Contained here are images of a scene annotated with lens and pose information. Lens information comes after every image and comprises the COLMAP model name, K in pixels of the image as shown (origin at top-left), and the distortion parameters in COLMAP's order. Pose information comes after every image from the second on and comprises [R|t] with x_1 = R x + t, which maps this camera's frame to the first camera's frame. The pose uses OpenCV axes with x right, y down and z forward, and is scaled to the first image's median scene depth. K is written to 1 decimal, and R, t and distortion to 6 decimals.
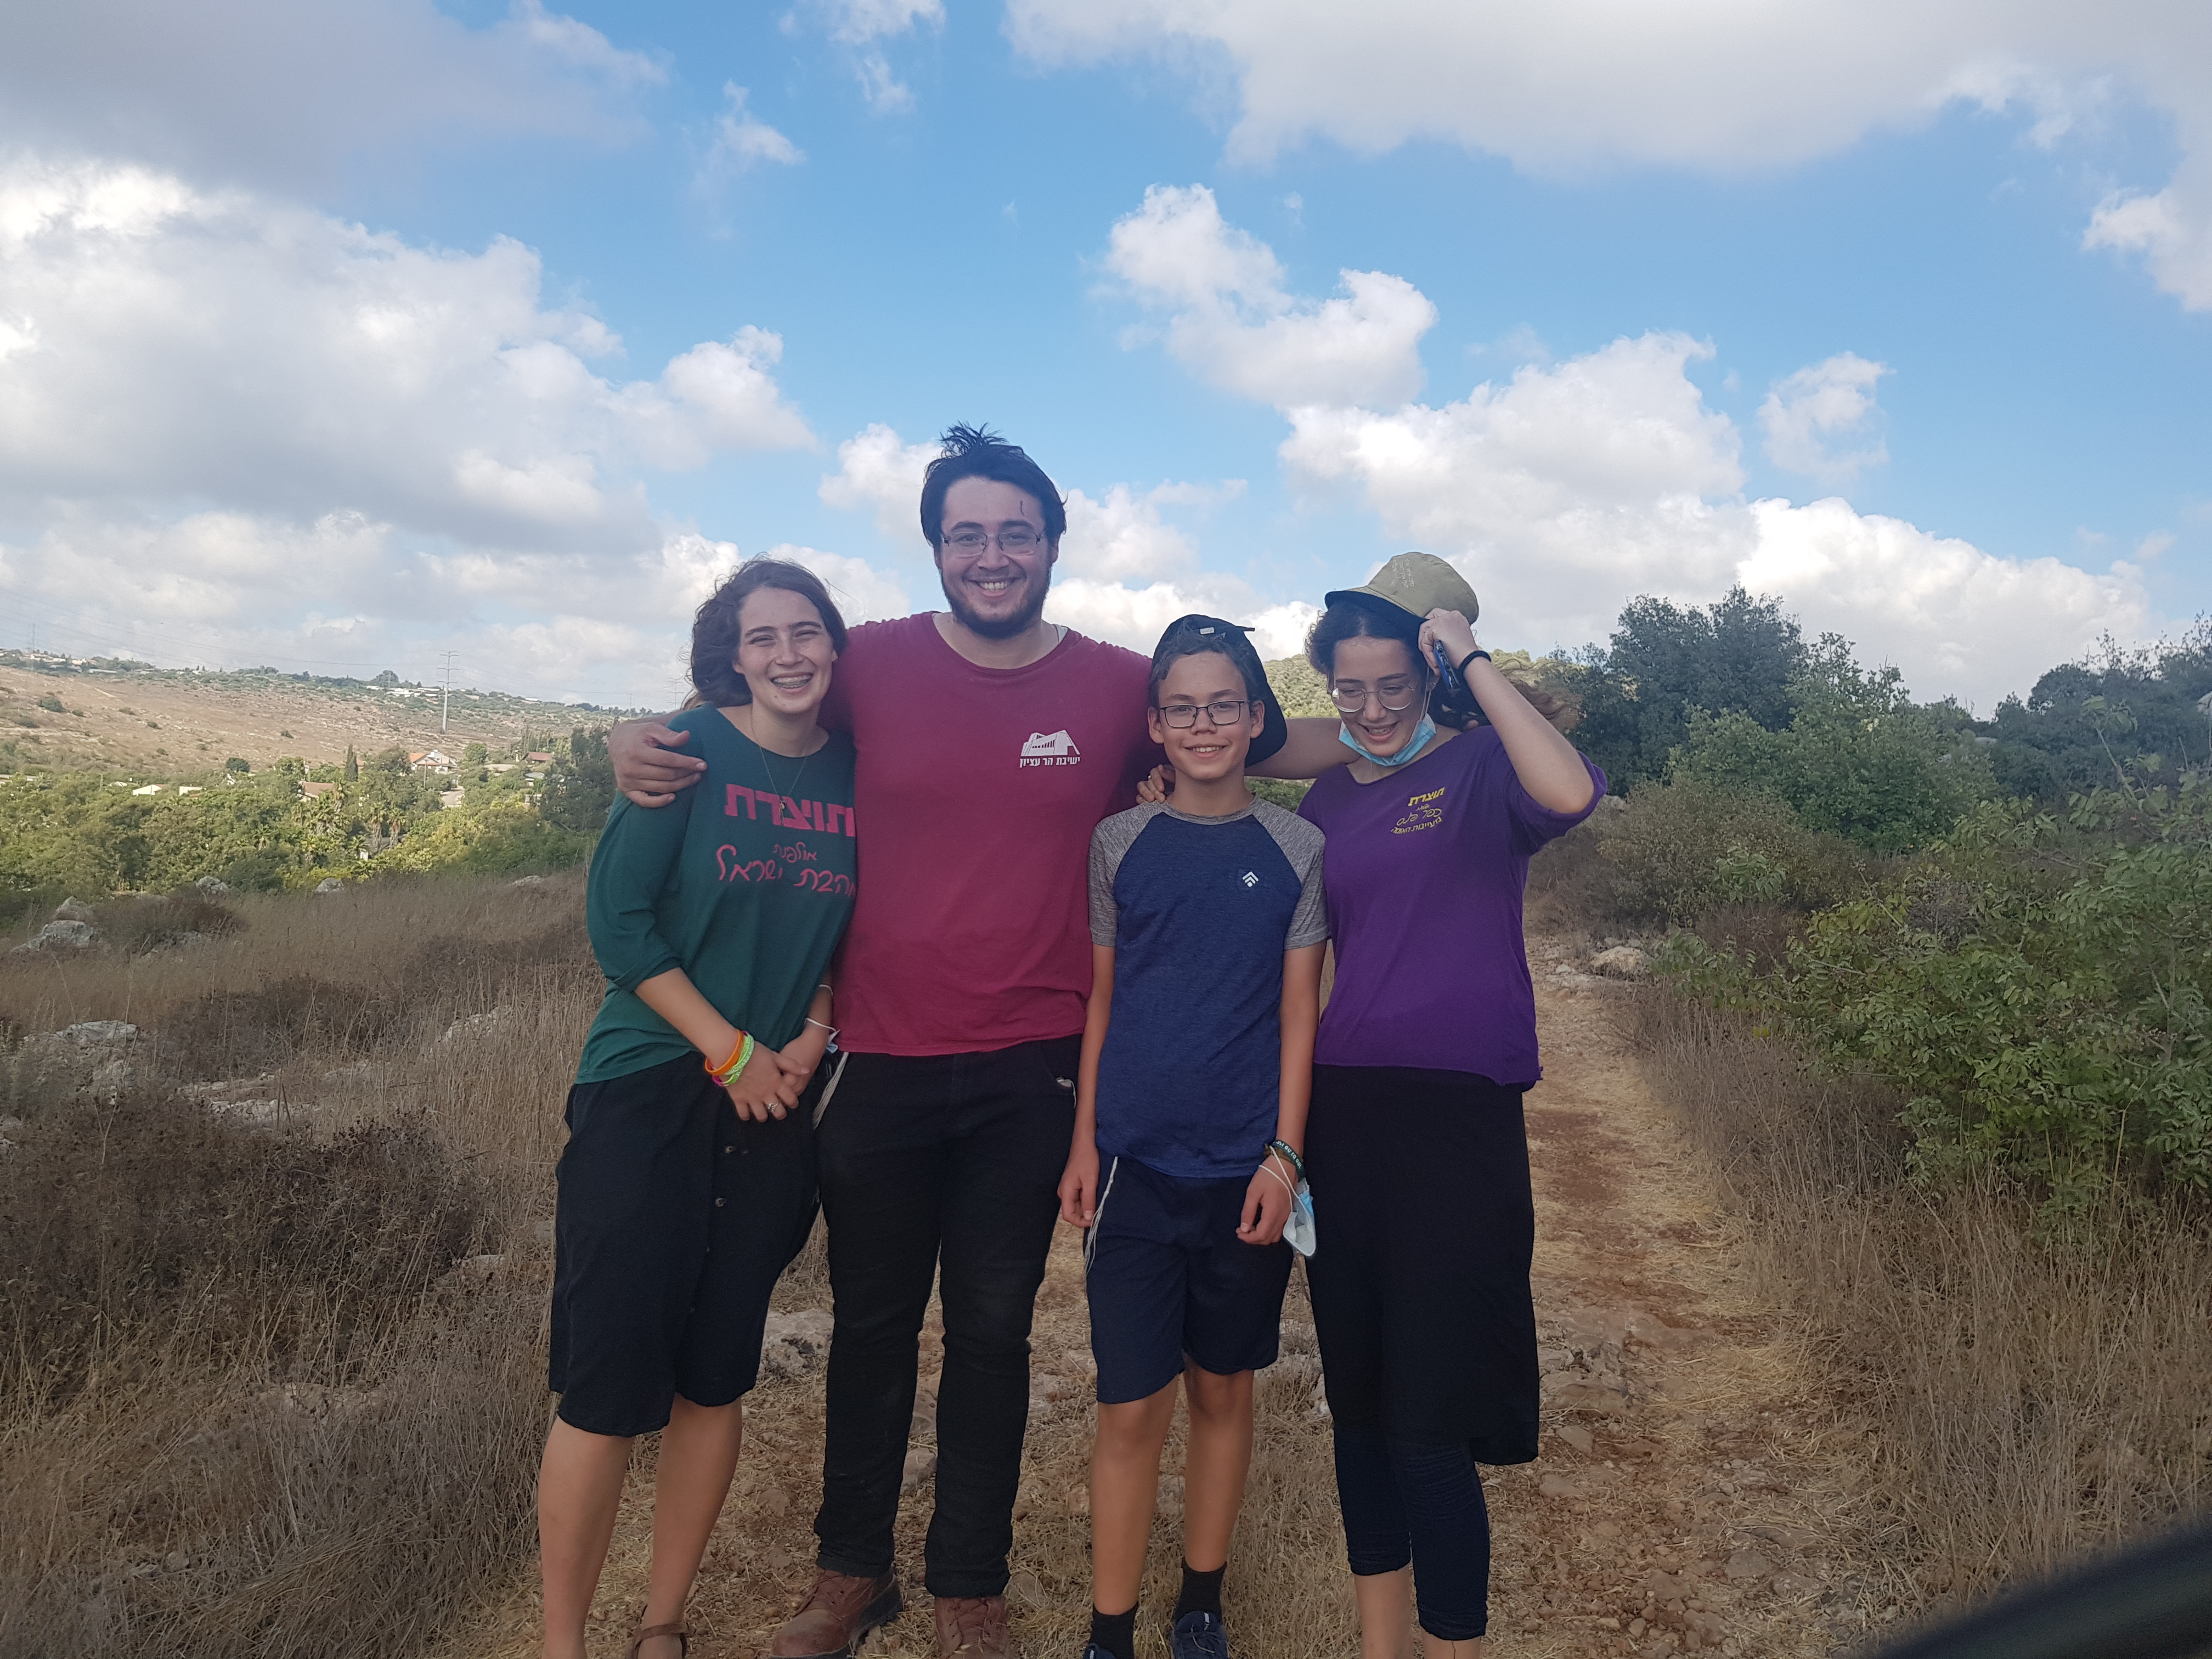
lens RADIAL K [[1706.9, 0, 1113.2], [0, 1706.9, 835.7], [0, 0, 1]] dist [0.092944, -0.144314]
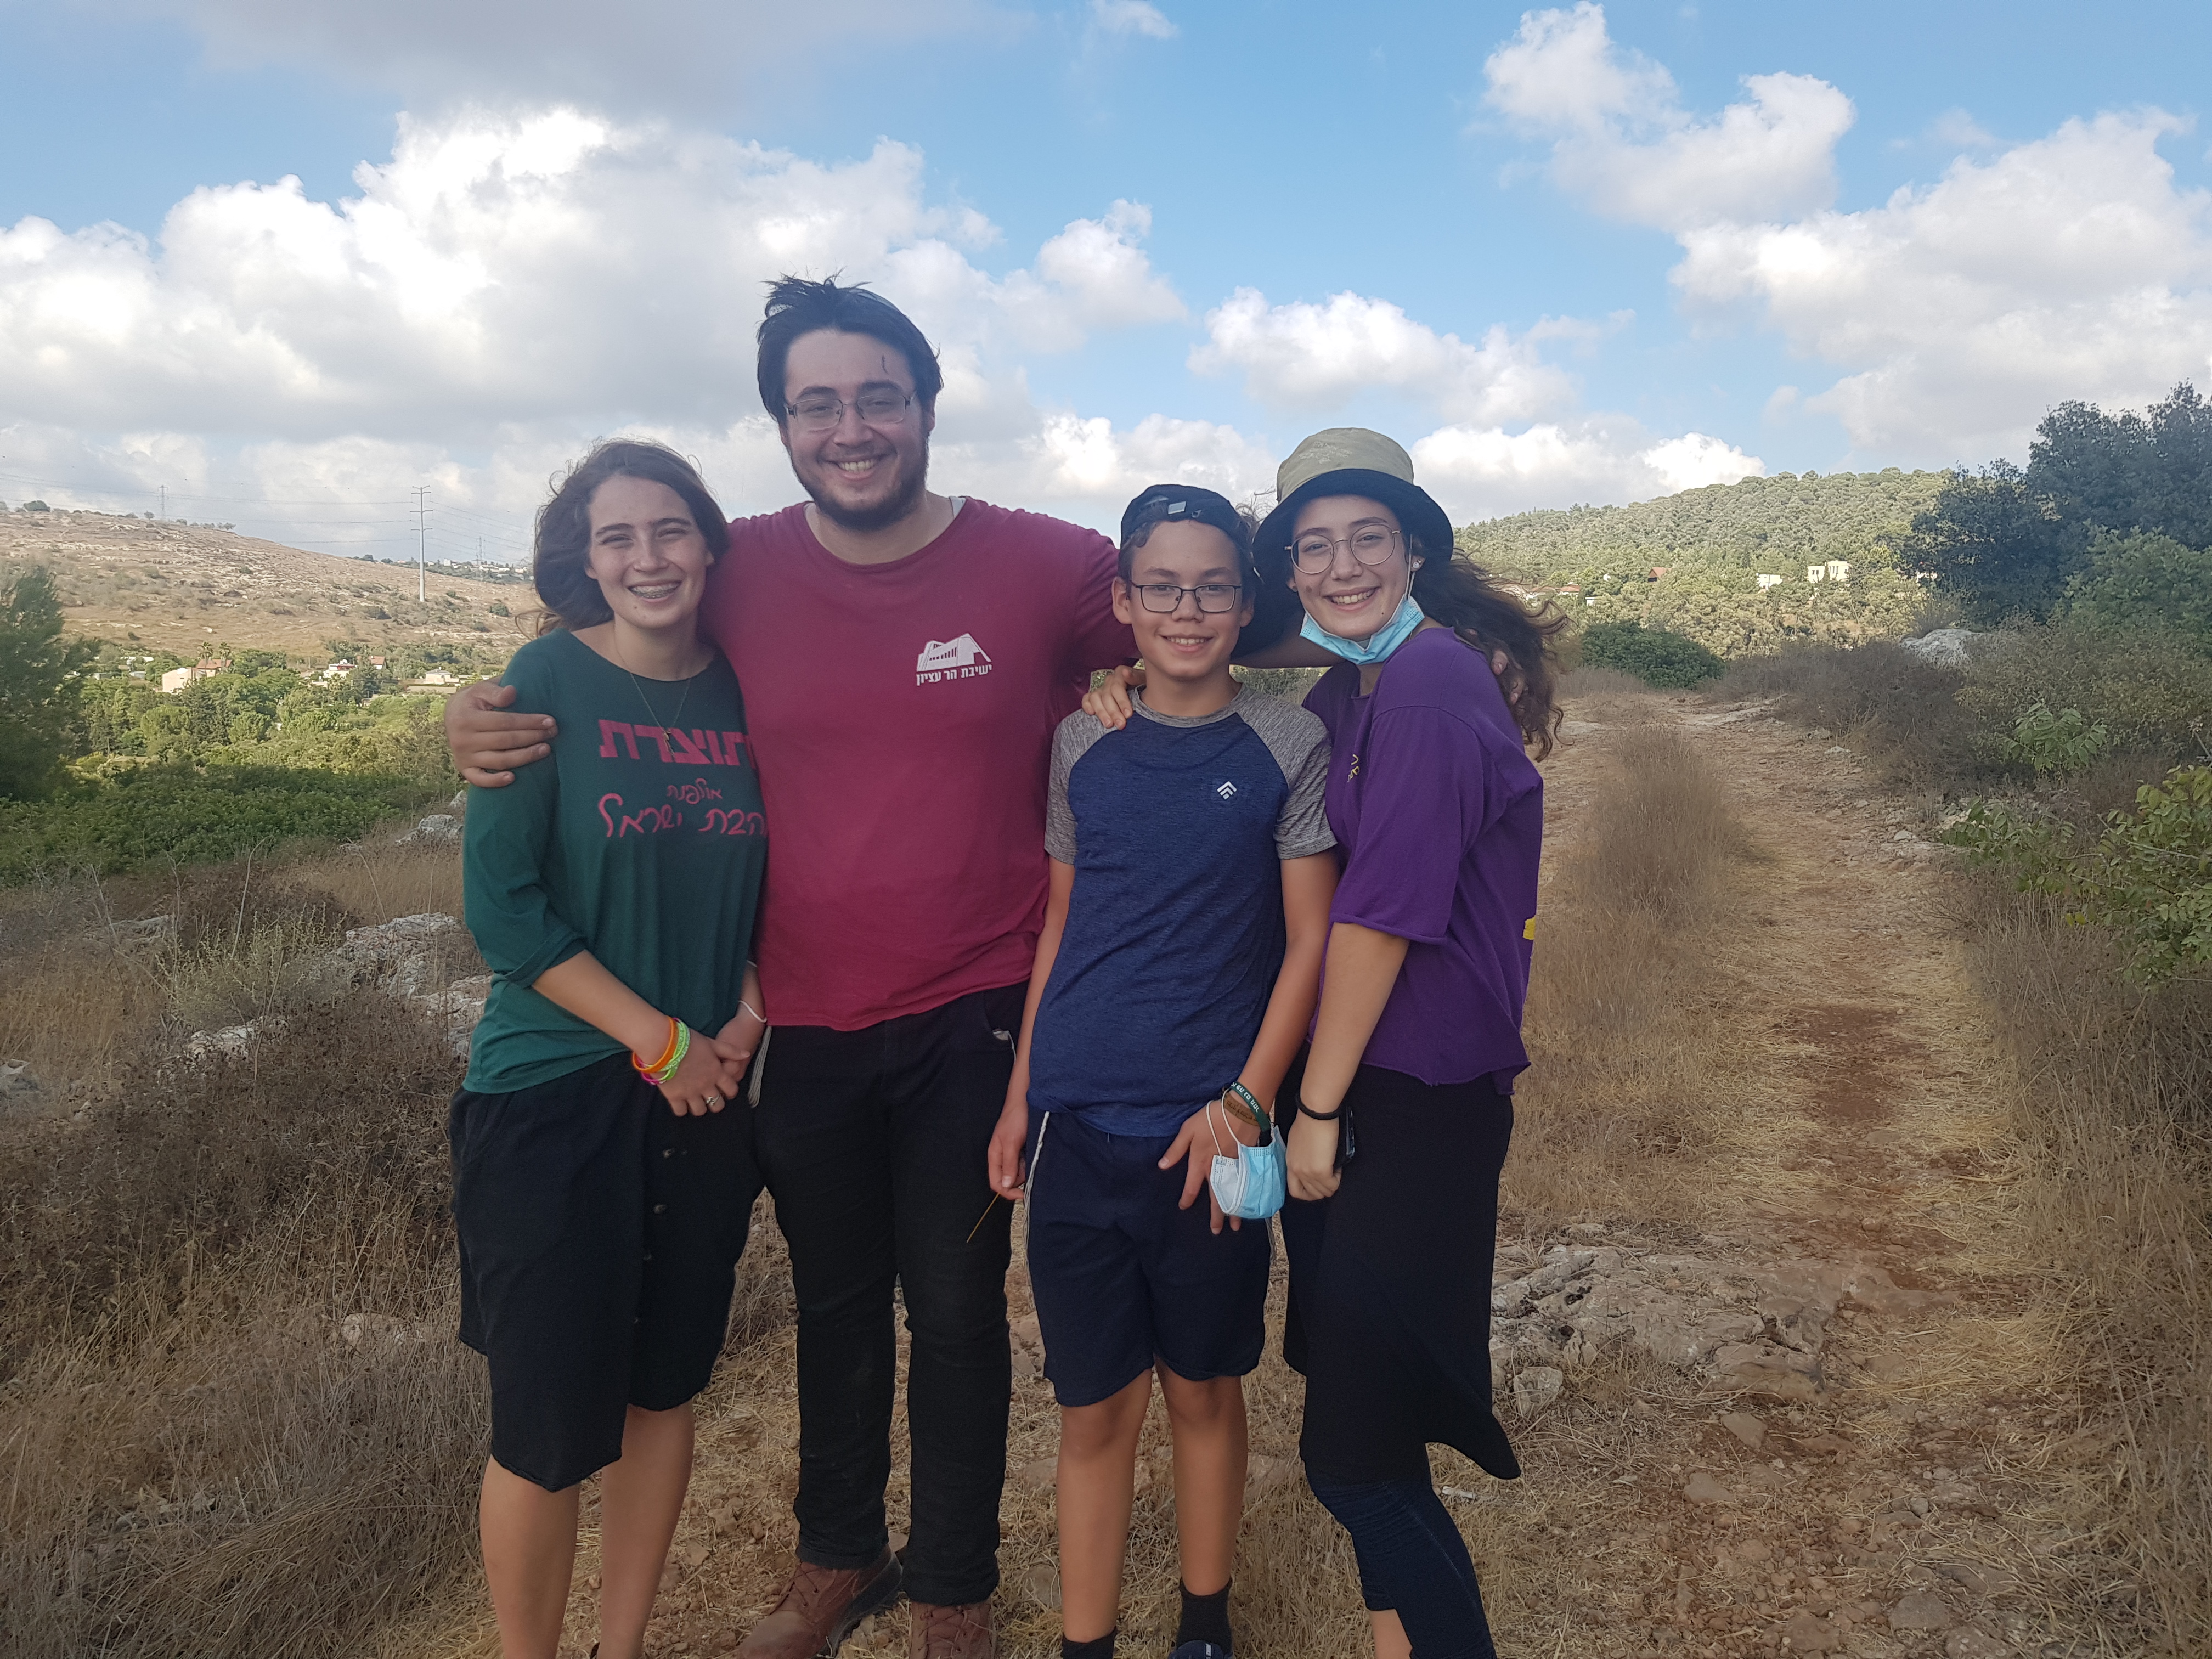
lens RADIAL K [[1689.5, 0, 1108.4], [0, 1689.5, 814.5], [0, 0, 1]] dist [0.057159, -0.066020]
pose [[0.975869, -0.022163, -0.217230, 0.150860], [0.037061, 0.997213, 0.064750, -0.018155], [0.215189, -0.071238, 0.973971, 0.135983]]
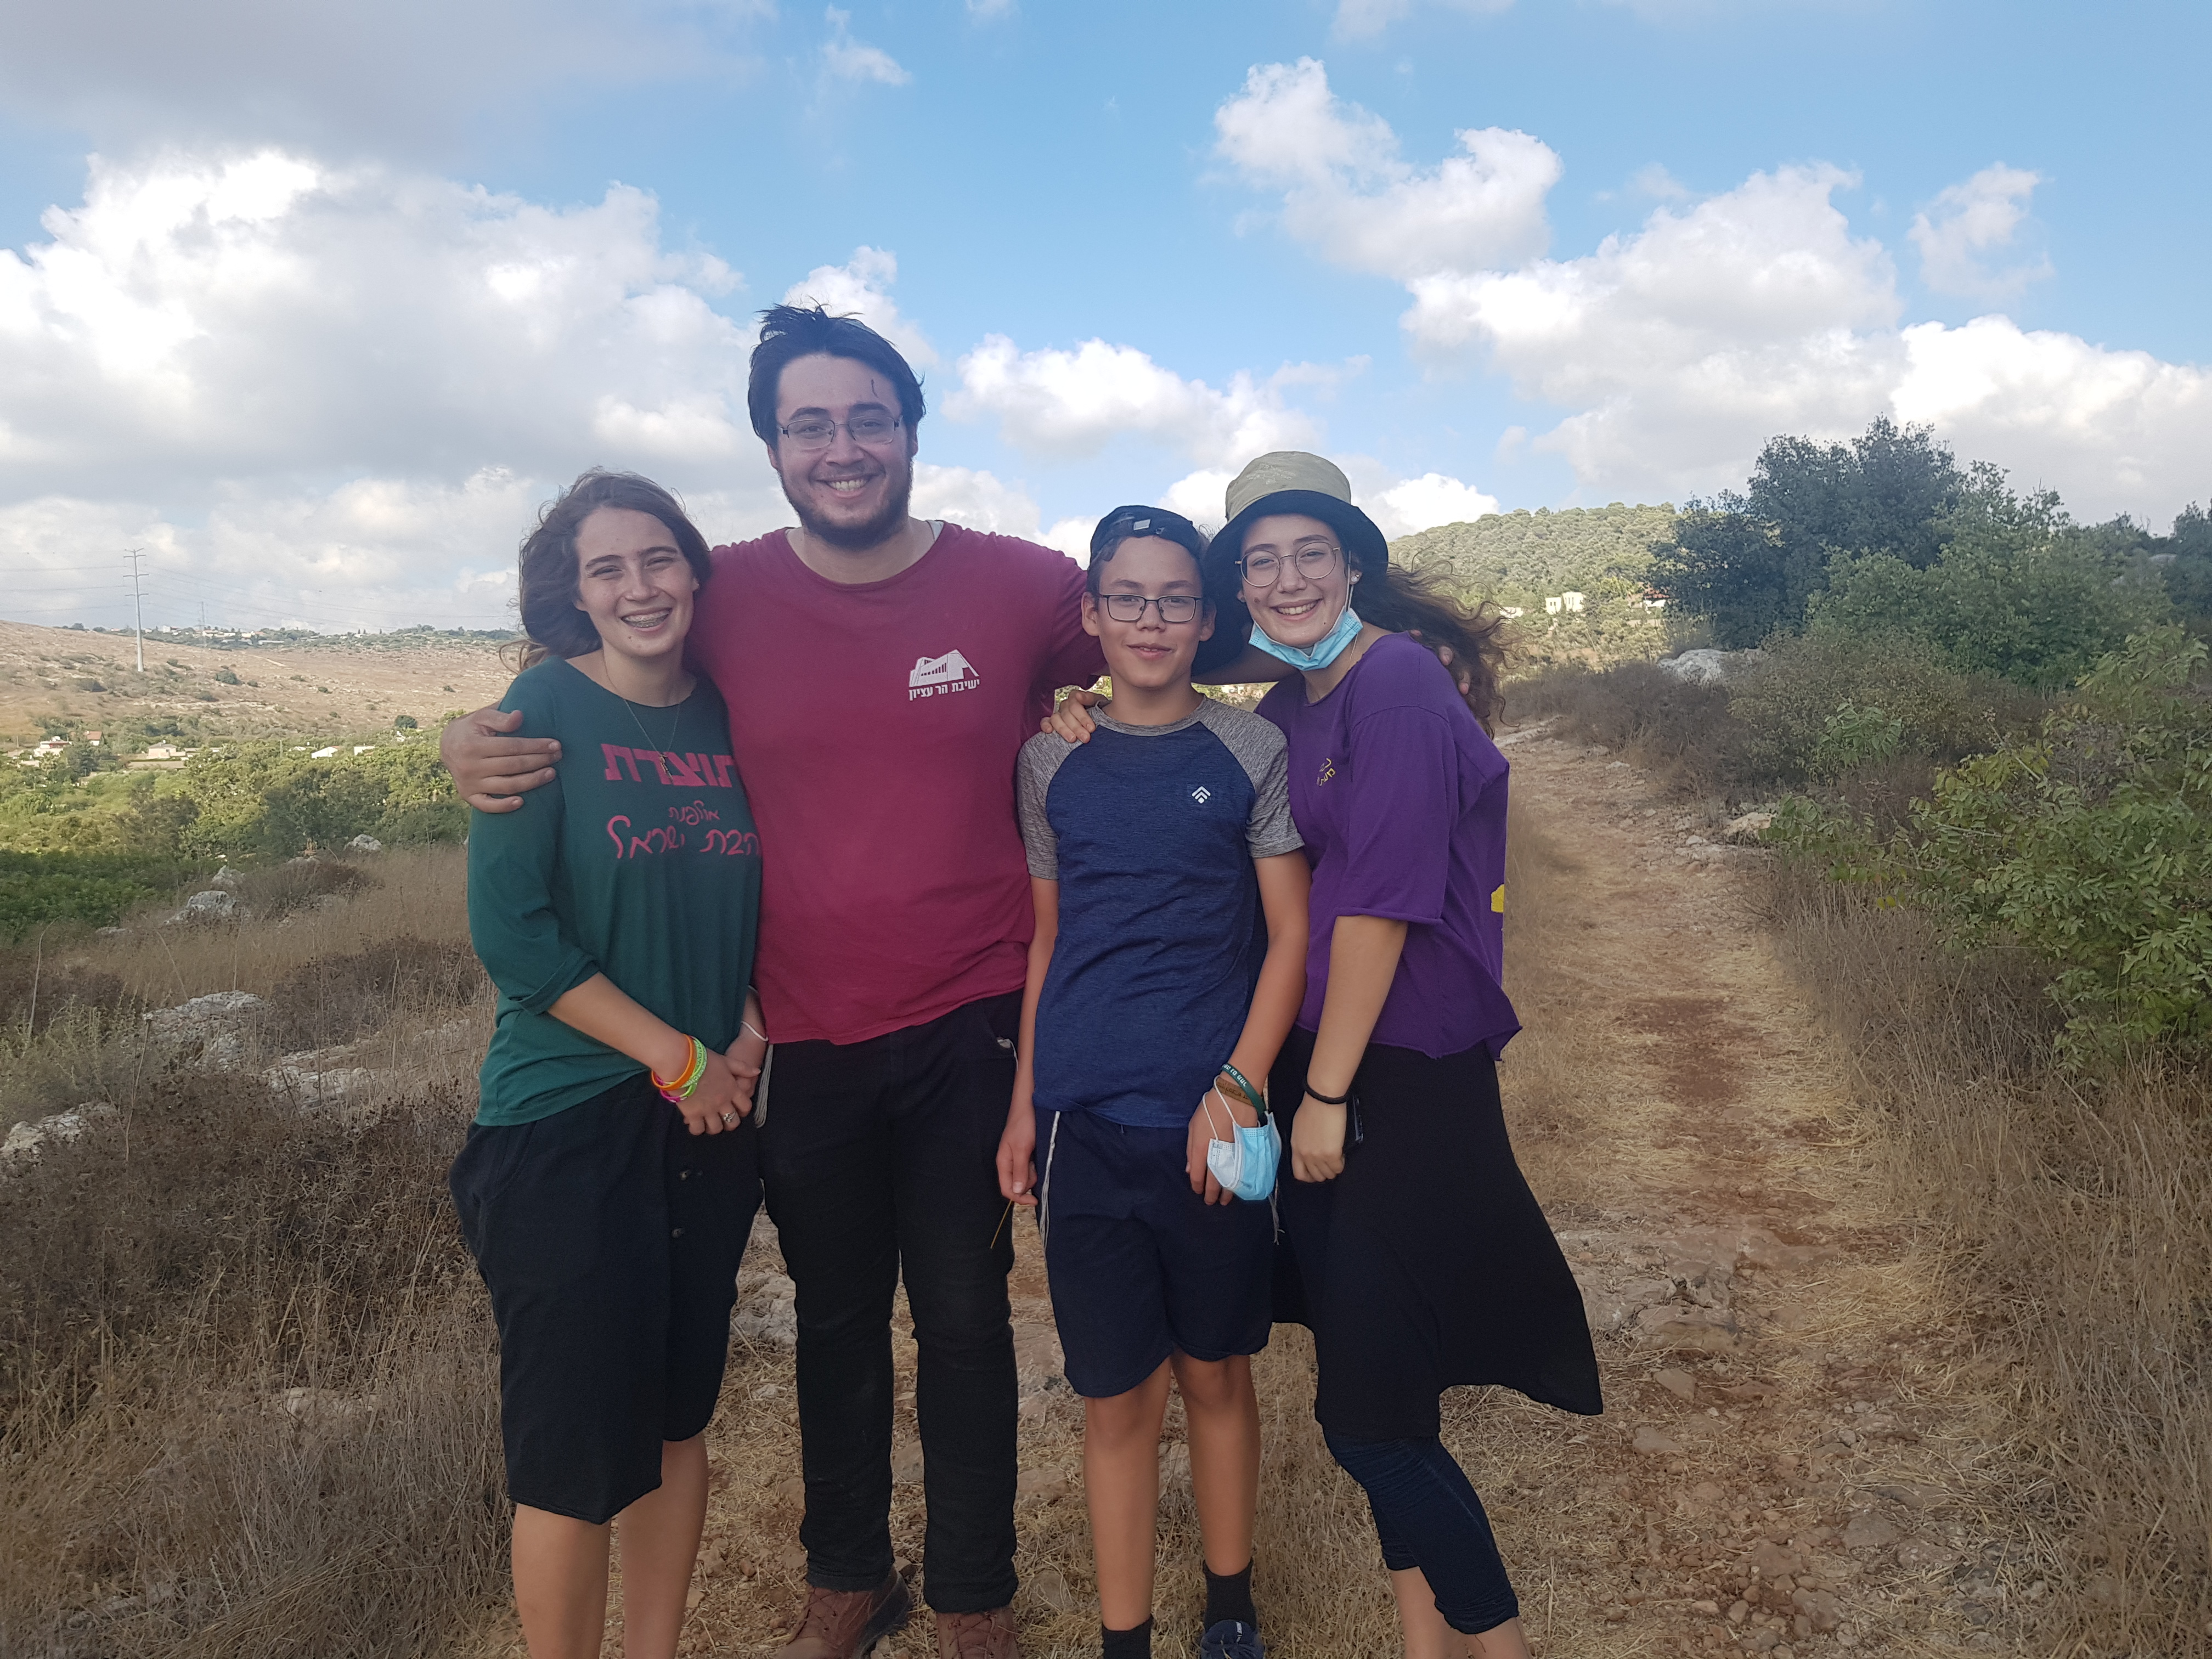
lens RADIAL K [[1696.0, 0, 1106.0], [0, 1696.0, 829.5], [0, 0, 1]] dist [0.075959, -0.102733]
pose [[0.993547, -0.069490, -0.089641, 0.072493], [0.074481, 0.995782, 0.053580, -0.008344], [0.085539, -0.059911, 0.994532, 0.102714]]
